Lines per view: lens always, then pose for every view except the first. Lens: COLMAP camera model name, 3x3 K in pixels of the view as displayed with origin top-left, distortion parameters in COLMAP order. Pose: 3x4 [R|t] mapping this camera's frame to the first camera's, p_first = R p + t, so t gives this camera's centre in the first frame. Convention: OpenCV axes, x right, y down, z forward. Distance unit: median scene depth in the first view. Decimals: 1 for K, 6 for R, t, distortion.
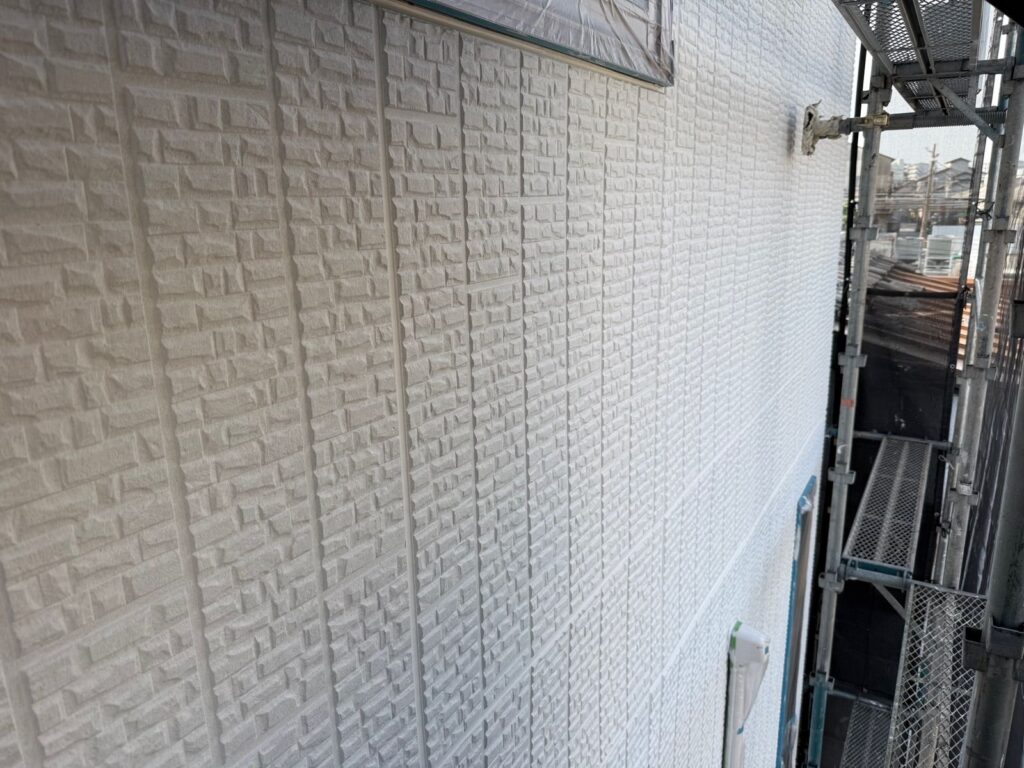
lens RADIAL K [[731.7, 0, 535.9], [0, 731.7, 363.3], [0, 0, 1]] dist [0.038304, -0.060590]
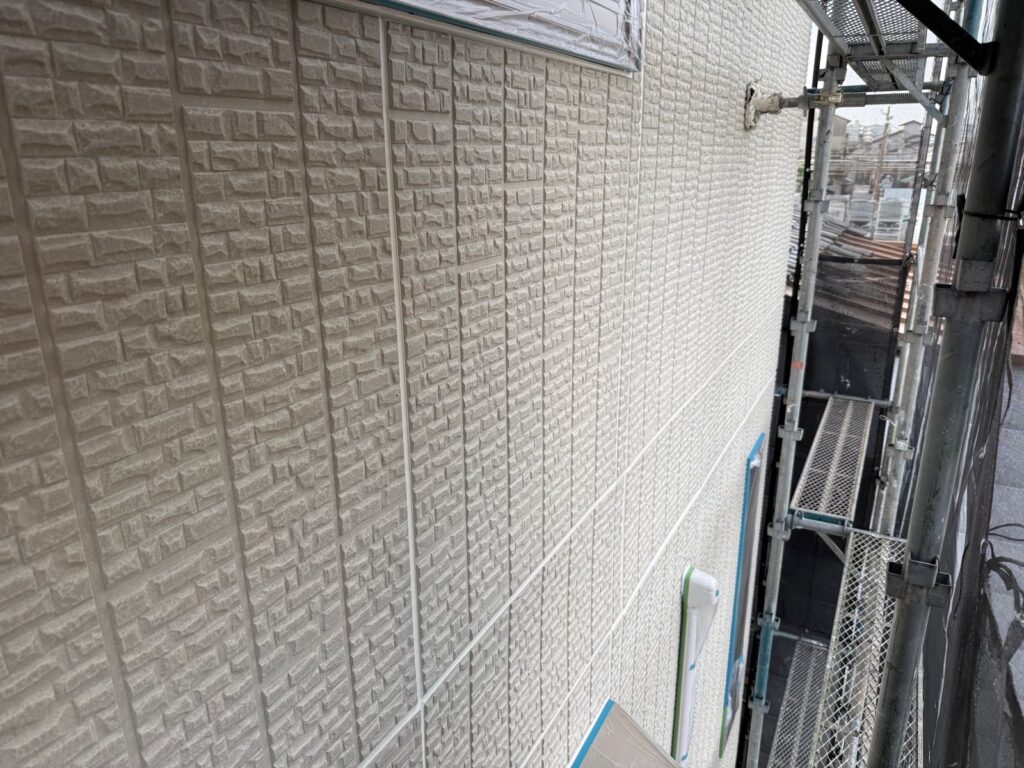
lens RADIAL K [[731.7, 0, 527.9], [0, 731.7, 368.2], [0, 0, 1]] dist [0.038304, -0.060590]
pose [[0.998904, -0.001465, 0.046793, -0.039287], [-0.001471, 0.998034, 0.062659, -0.022185], [-0.046793, -0.062660, 0.996937, -0.116917]]
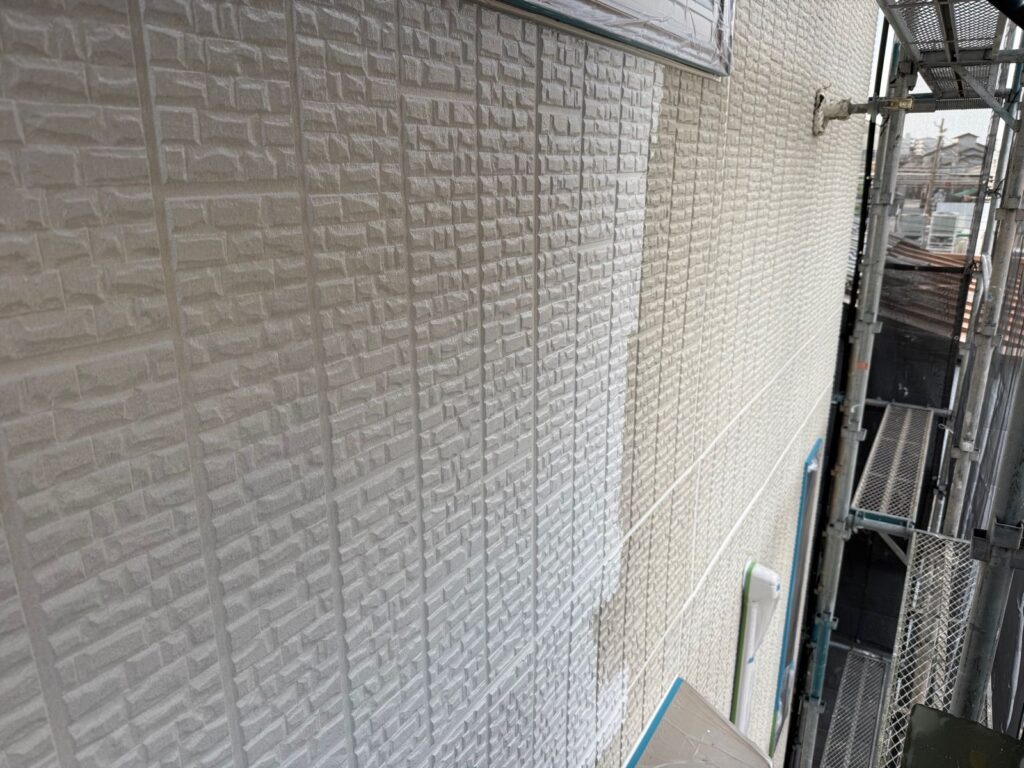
lens RADIAL K [[731.7, 0, 506.5], [0, 731.7, 376.7], [0, 0, 1]] dist [0.038304, -0.060590]
pose [[0.999541, 0.015676, -0.025921, -0.178129], [-0.014300, 0.998521, 0.052461, 0.049987], [0.026705, -0.052066, 0.998286, -0.250731]]
